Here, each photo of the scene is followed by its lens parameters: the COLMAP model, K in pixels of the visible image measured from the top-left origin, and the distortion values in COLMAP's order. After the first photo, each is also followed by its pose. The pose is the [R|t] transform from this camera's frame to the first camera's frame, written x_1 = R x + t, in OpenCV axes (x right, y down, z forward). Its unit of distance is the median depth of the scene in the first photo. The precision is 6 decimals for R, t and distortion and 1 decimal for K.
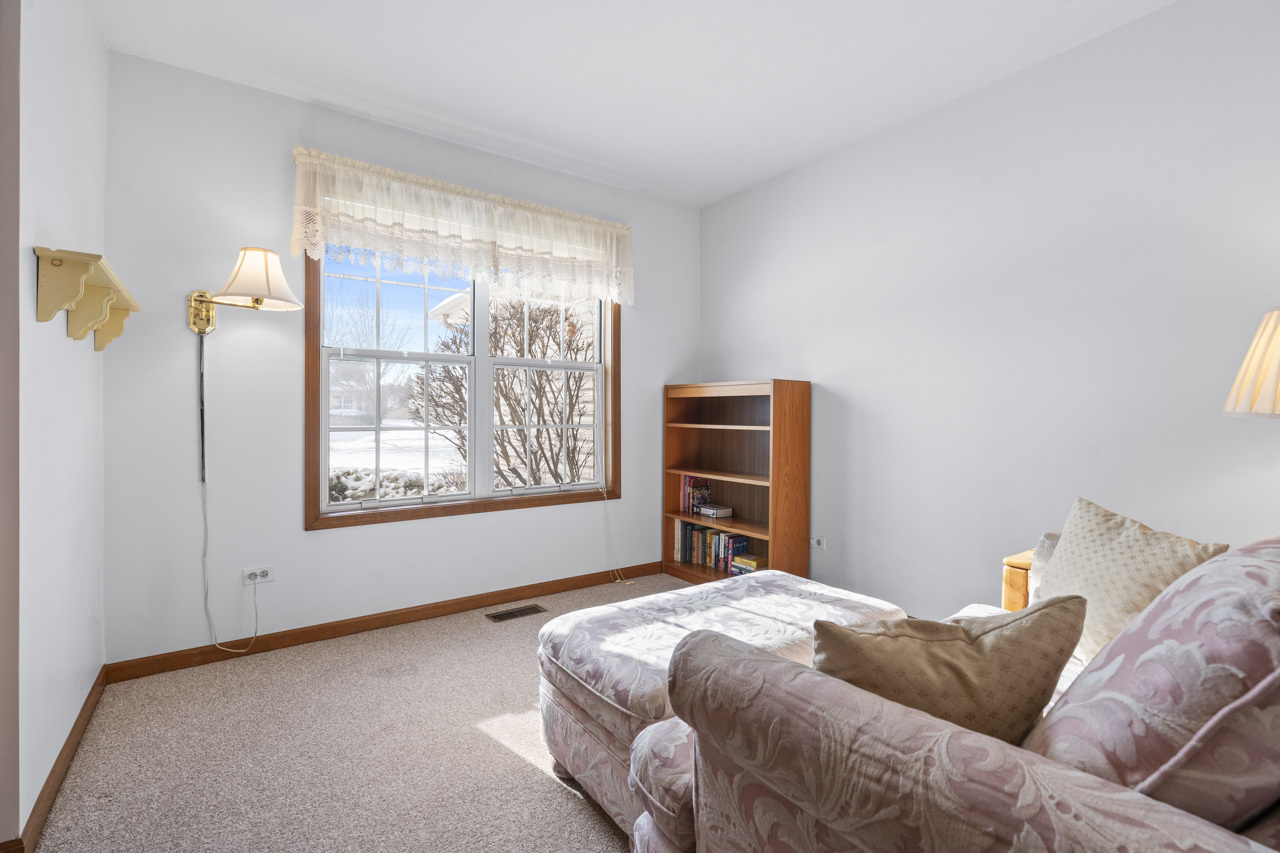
lens RADIAL K [[586.2, 0, 643.5], [0, 586.2, 423.5], [0, 0, 1]] dist [0.020516, -0.000425]
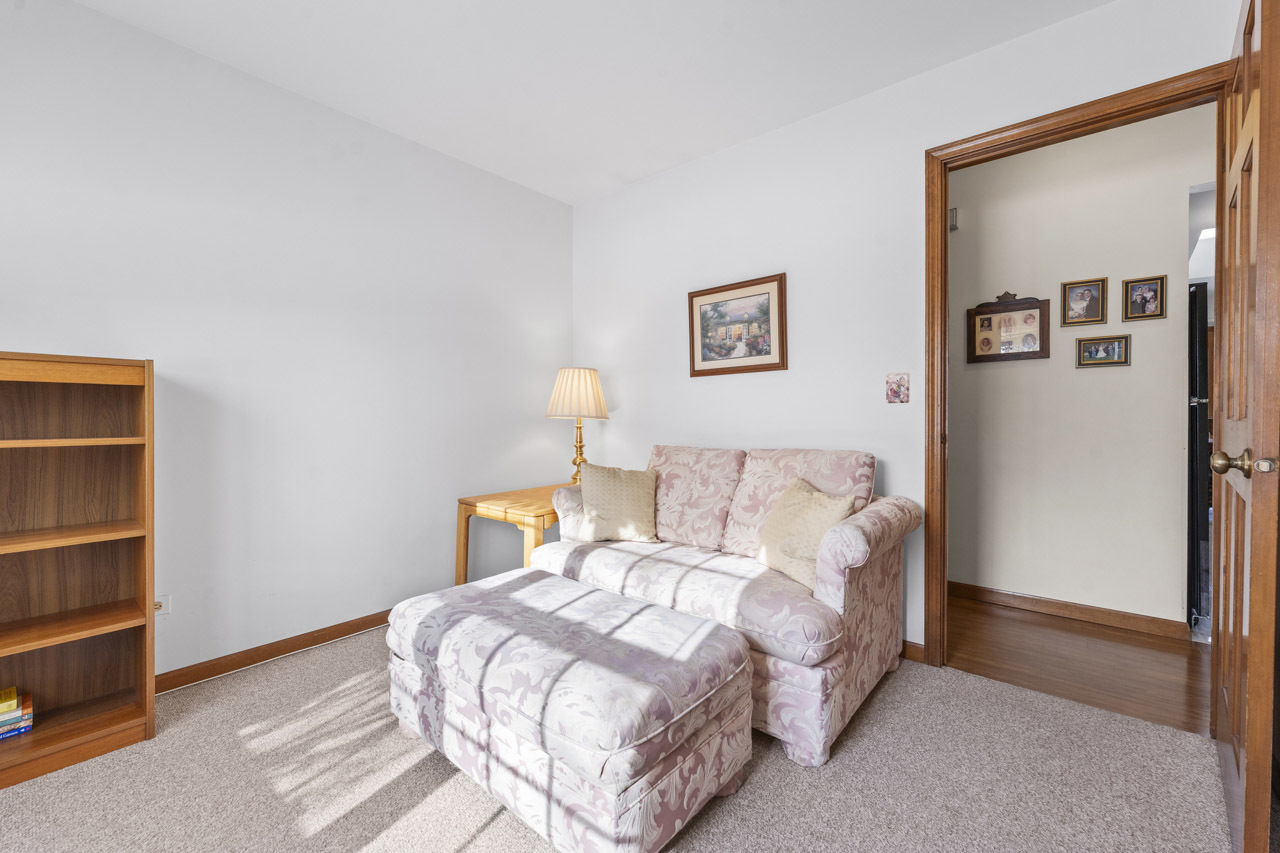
lens RADIAL K [[515.7, 0, 645.8], [0, 515.7, 426.2], [0, 0, 1]] dist [-0.002328, 0.000608]
pose [[-0.277345, -0.007930, 0.960738, -0.714979], [0.006413, 0.999928, 0.010105, -0.003995], [-0.960749, 0.008964, -0.277274, 1.083800]]
